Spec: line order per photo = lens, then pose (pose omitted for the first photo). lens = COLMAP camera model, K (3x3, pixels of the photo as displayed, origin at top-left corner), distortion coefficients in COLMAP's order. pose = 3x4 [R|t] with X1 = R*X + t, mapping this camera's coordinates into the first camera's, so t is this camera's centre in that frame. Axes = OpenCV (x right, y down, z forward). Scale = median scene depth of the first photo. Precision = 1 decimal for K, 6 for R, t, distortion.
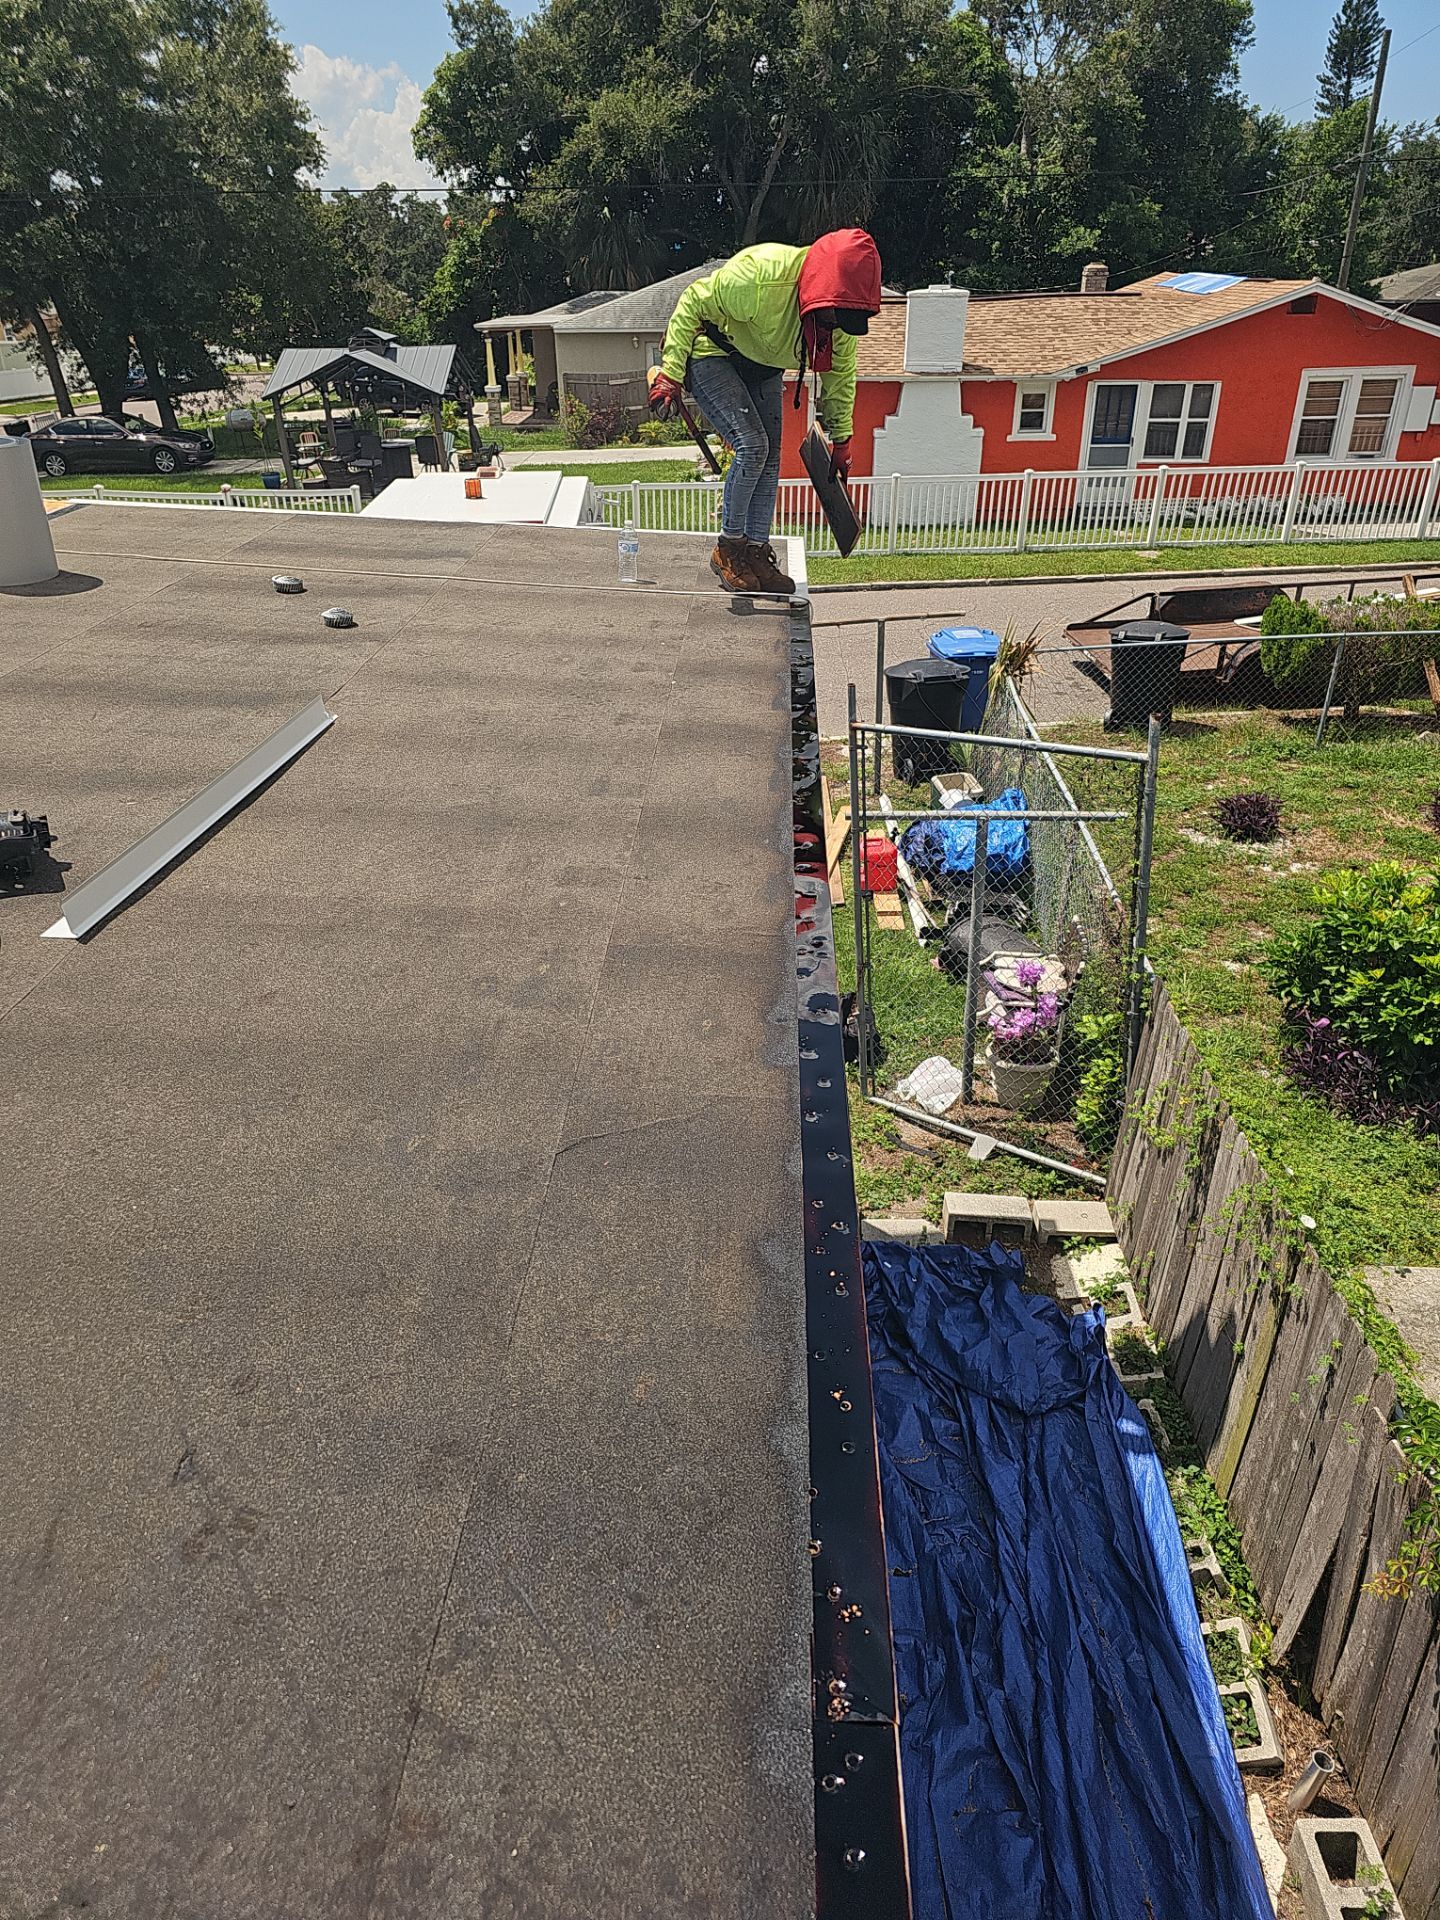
lens RADIAL K [[1268.9, 0, 704.8], [0, 1268.9, 960.4], [0, 0, 1]] dist [0.050364, -0.034221]
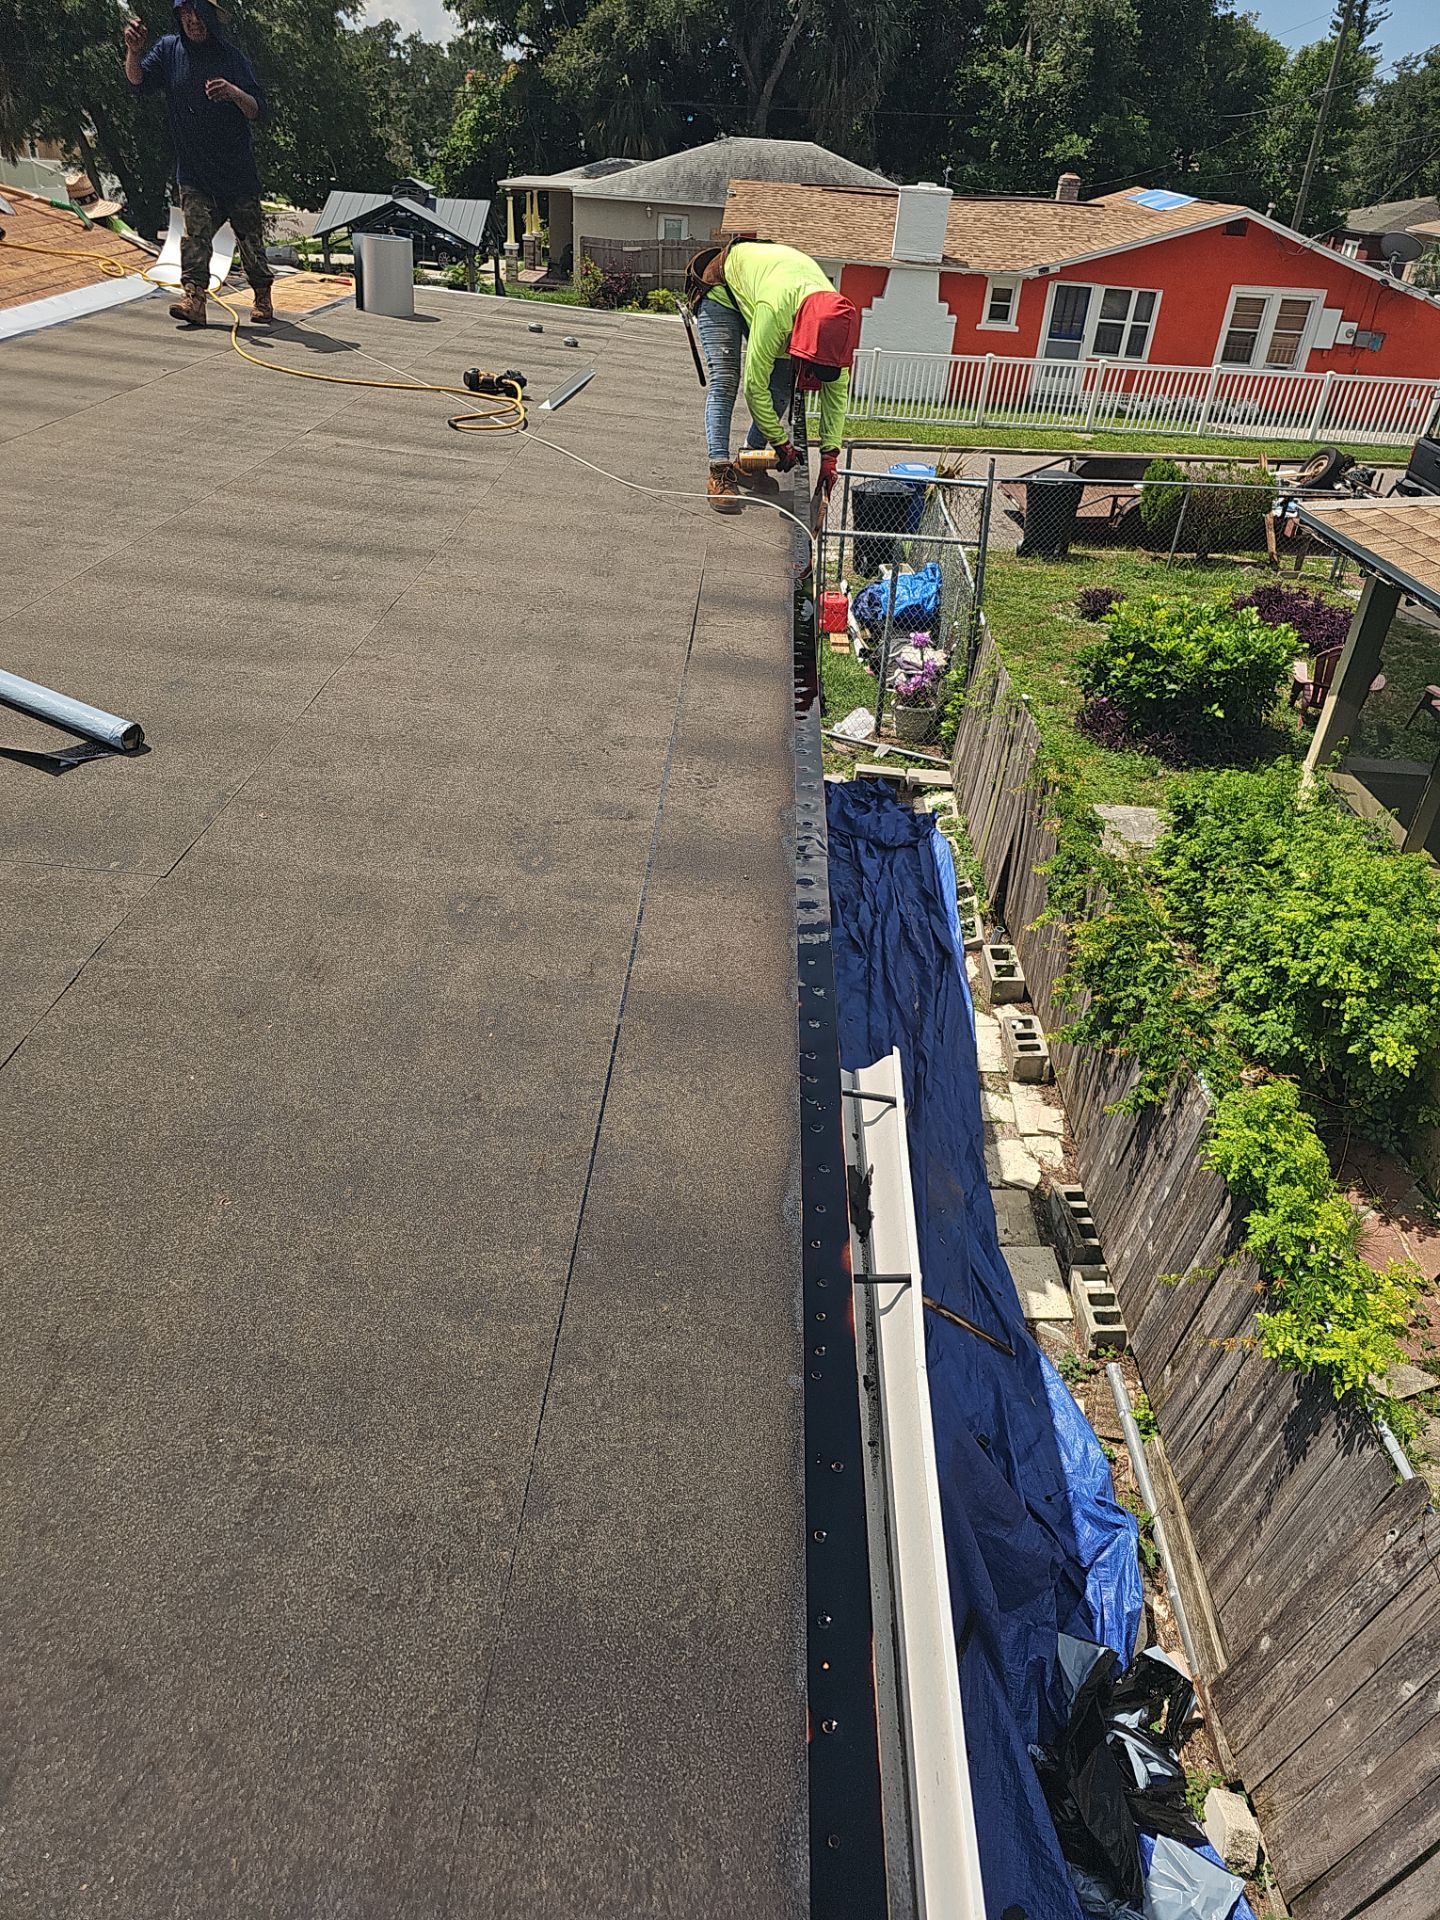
lens RADIAL K [[1268.9, 0, 711.8], [0, 1268.9, 962.2], [0, 0, 1]] dist [0.050364, -0.034221]
pose [[0.997374, 0.059718, 0.040975, -0.014229], [-0.062626, 0.995305, 0.073799, 0.090266], [-0.036376, -0.076172, 0.996431, -0.183064]]
